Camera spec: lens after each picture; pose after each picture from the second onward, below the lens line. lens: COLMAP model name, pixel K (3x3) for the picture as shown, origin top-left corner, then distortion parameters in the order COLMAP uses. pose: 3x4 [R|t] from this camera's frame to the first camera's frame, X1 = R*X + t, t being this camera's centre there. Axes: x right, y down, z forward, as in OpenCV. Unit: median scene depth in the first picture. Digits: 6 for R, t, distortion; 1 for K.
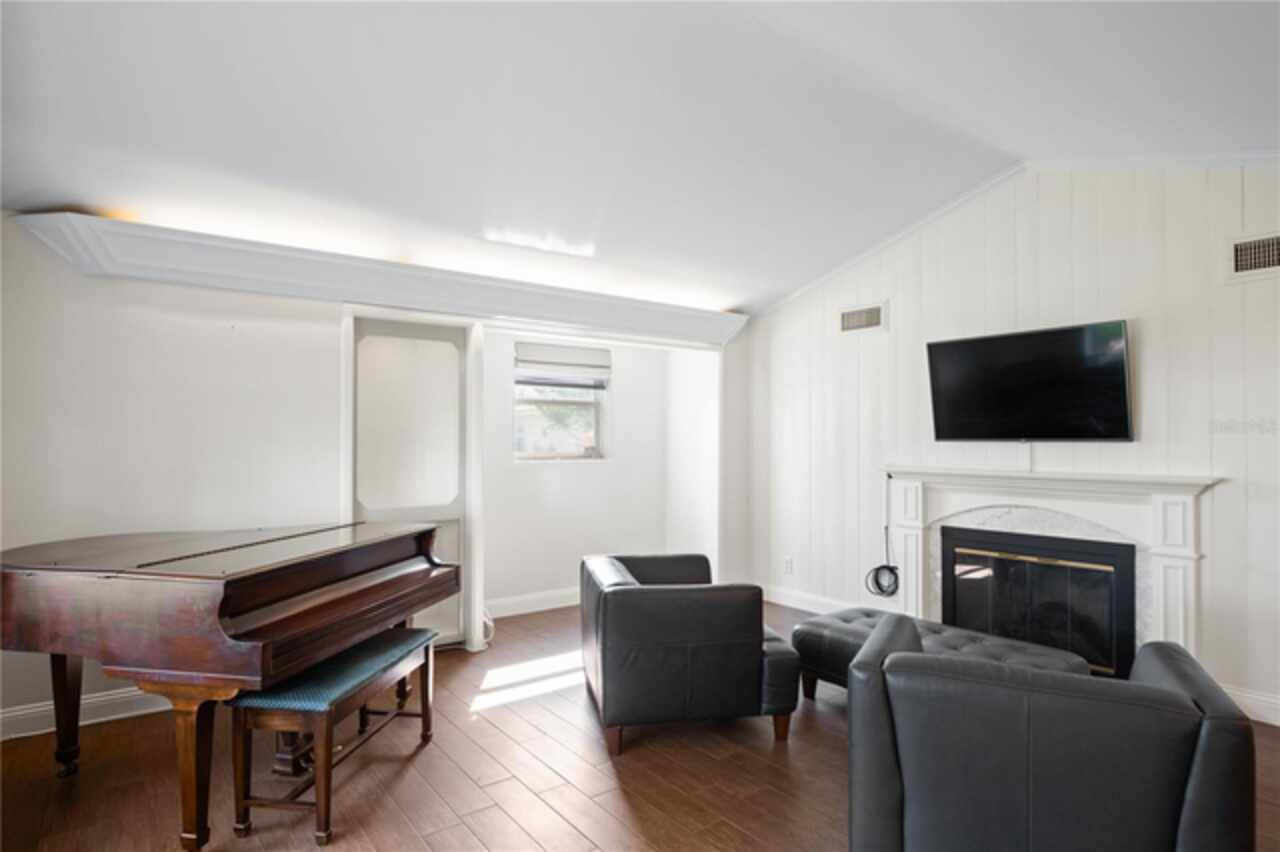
lens RADIAL K [[691.8, 0, 636.2], [0, 691.8, 444.6], [0, 0, 1]] dist [-0.003248, -0.000651]
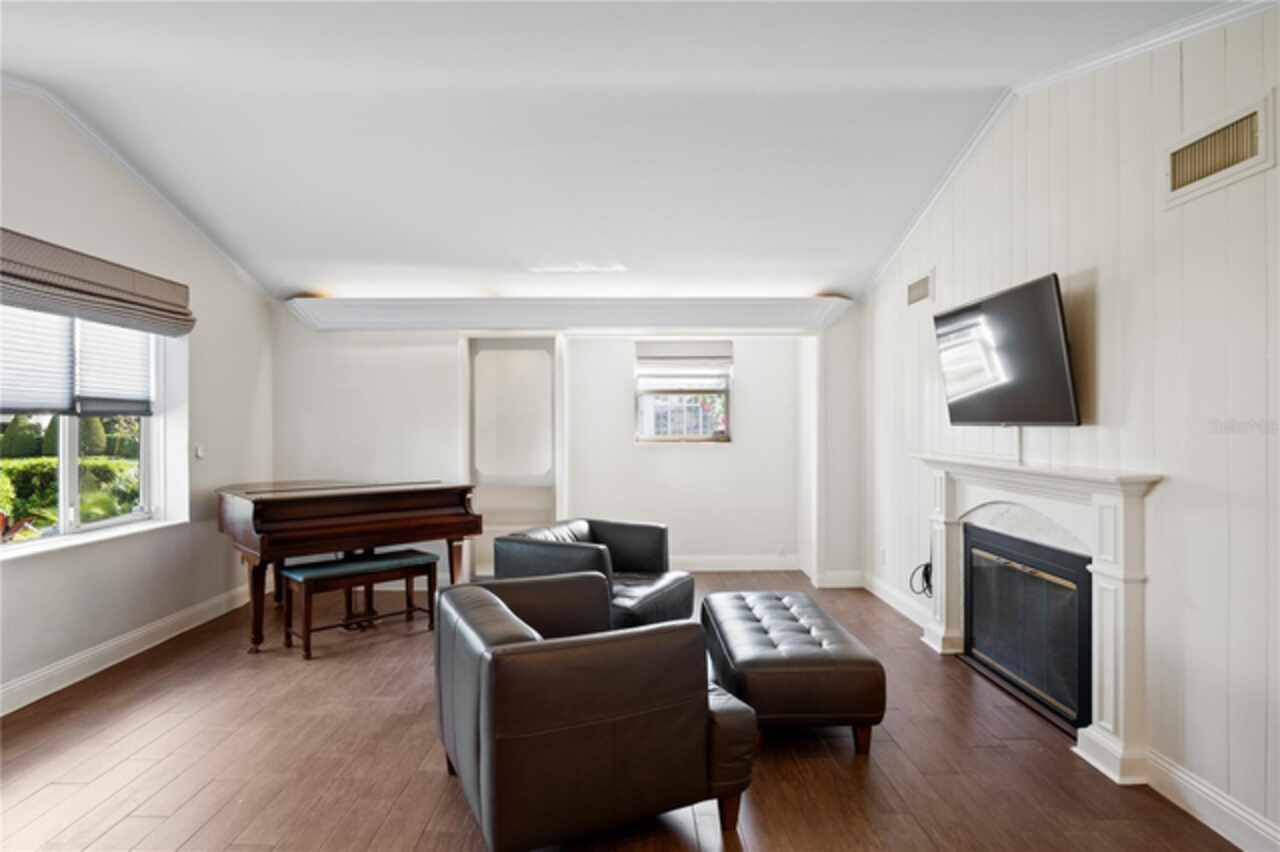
lens RADIAL K [[679.7, 0, 640.0], [0, 679.7, 426.0], [0, 0, 1]] dist [-0.001616, 0.000410]
pose [[0.804909, 0.000256, -0.593398, 0.649192], [-0.003492, 0.999985, -0.004305, 0.000943], [0.593387, 0.005537, 0.804898, 0.071861]]
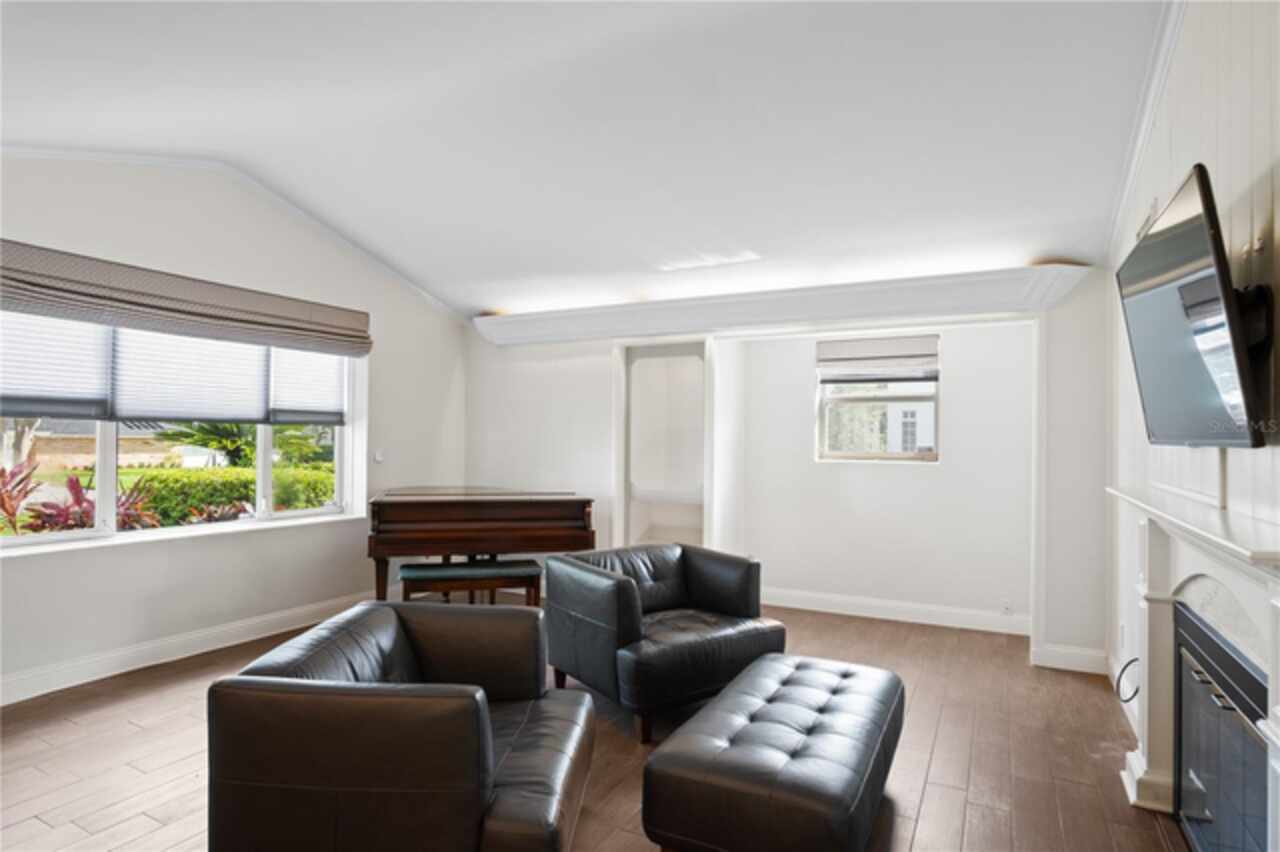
lens RADIAL K [[677.3, 0, 654.9], [0, 677.3, 428.3], [0, 0, 1]] dist [-0.020584, -0.001457]
pose [[0.432022, -0.006187, -0.901842, 0.768610], [-0.017786, 0.999724, -0.015379, -0.002112], [0.901688, 0.022685, 0.431792, 0.429814]]
